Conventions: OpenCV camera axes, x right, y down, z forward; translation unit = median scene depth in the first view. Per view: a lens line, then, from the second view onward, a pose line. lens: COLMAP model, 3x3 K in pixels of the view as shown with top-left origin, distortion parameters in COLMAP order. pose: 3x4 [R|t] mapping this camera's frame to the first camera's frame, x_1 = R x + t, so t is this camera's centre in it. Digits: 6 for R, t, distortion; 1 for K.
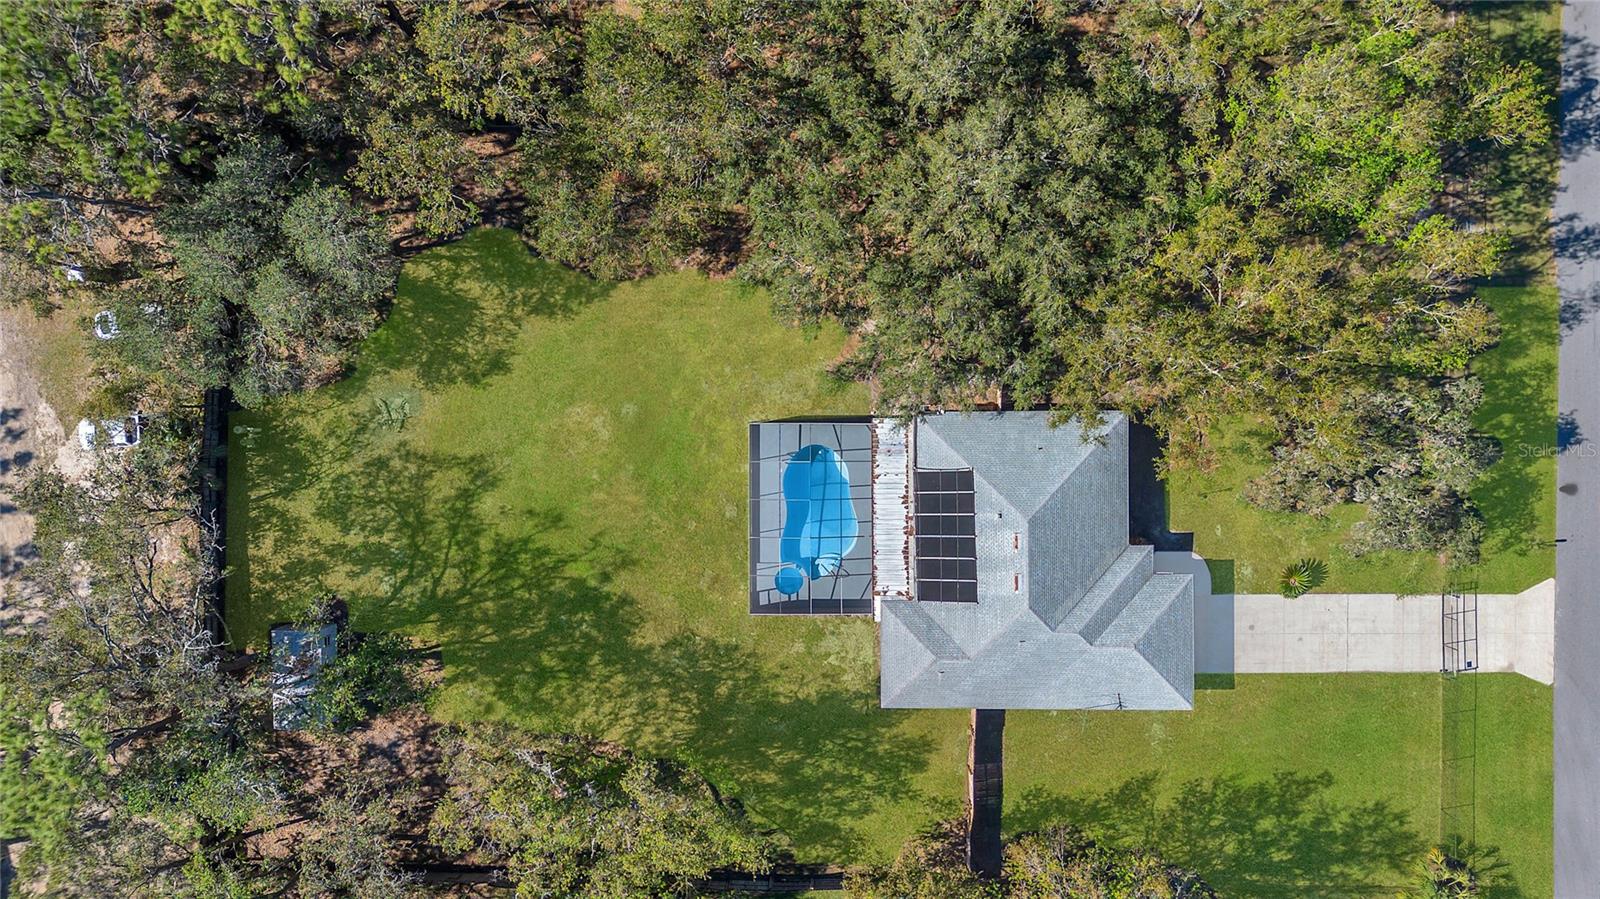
lens RADIAL K [[1141.8, 0, 800.0], [0, 1141.8, 449.5], [0, 0, 1]] dist [0.022325, -0.004997]
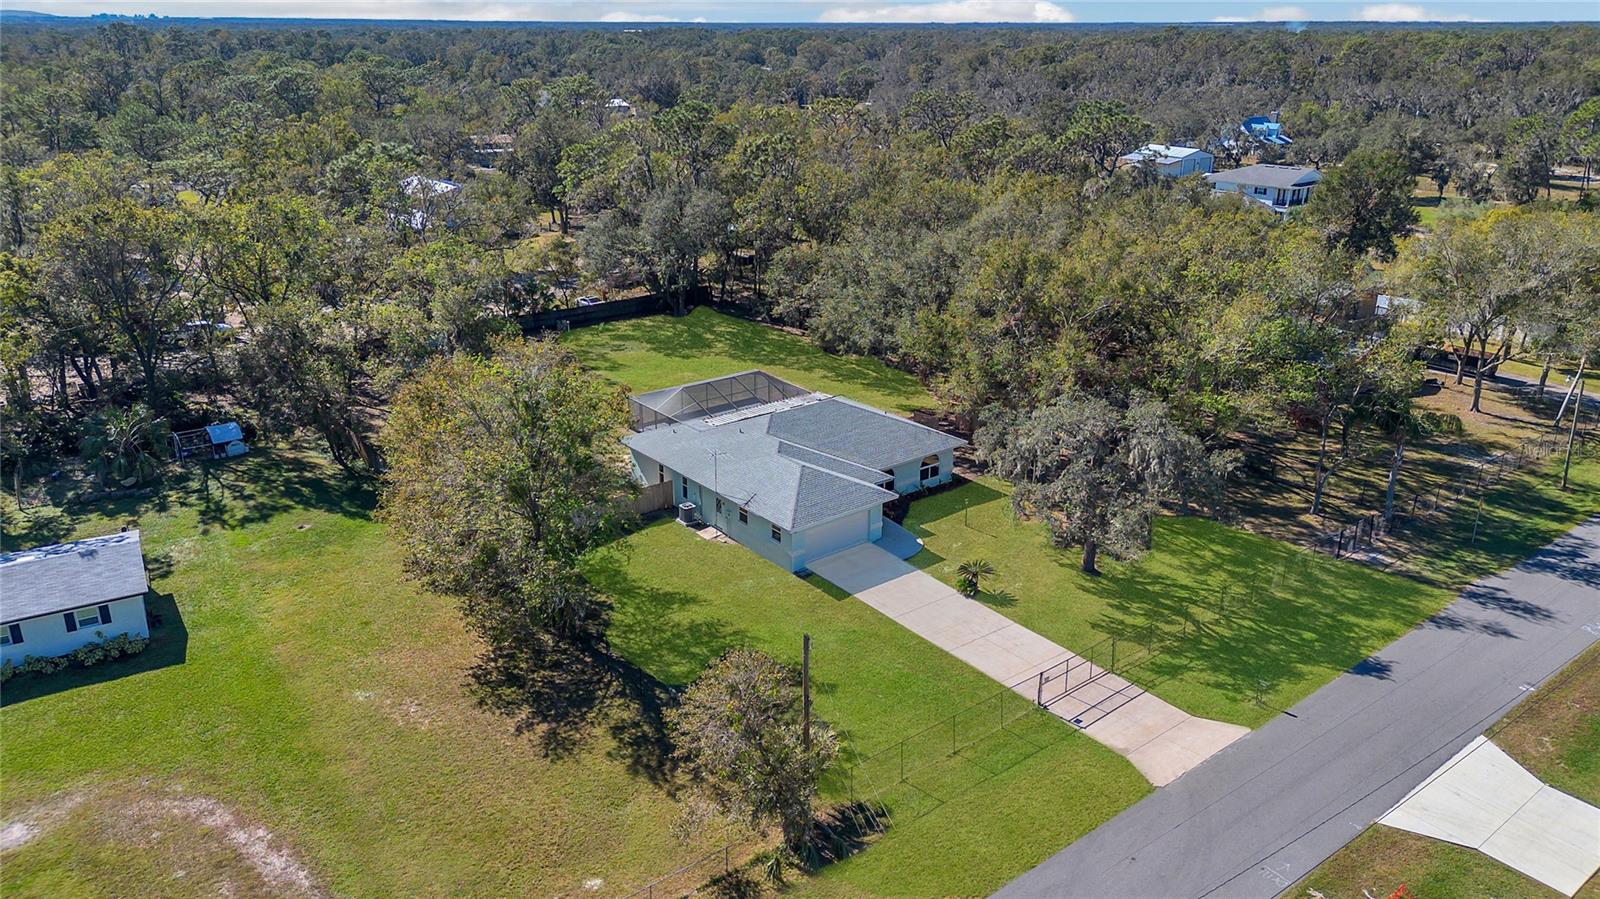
lens RADIAL K [[1141.8, 0, 800.0], [0, 1141.8, 449.5], [0, 0, 1]] dist [0.022325, -0.004997]
pose [[0.619061, 0.285295, -0.731690, 0.947169], [-0.785054, 0.199534, -0.586410, 0.702505], [-0.021303, 0.937439, 0.347496, 0.607060]]
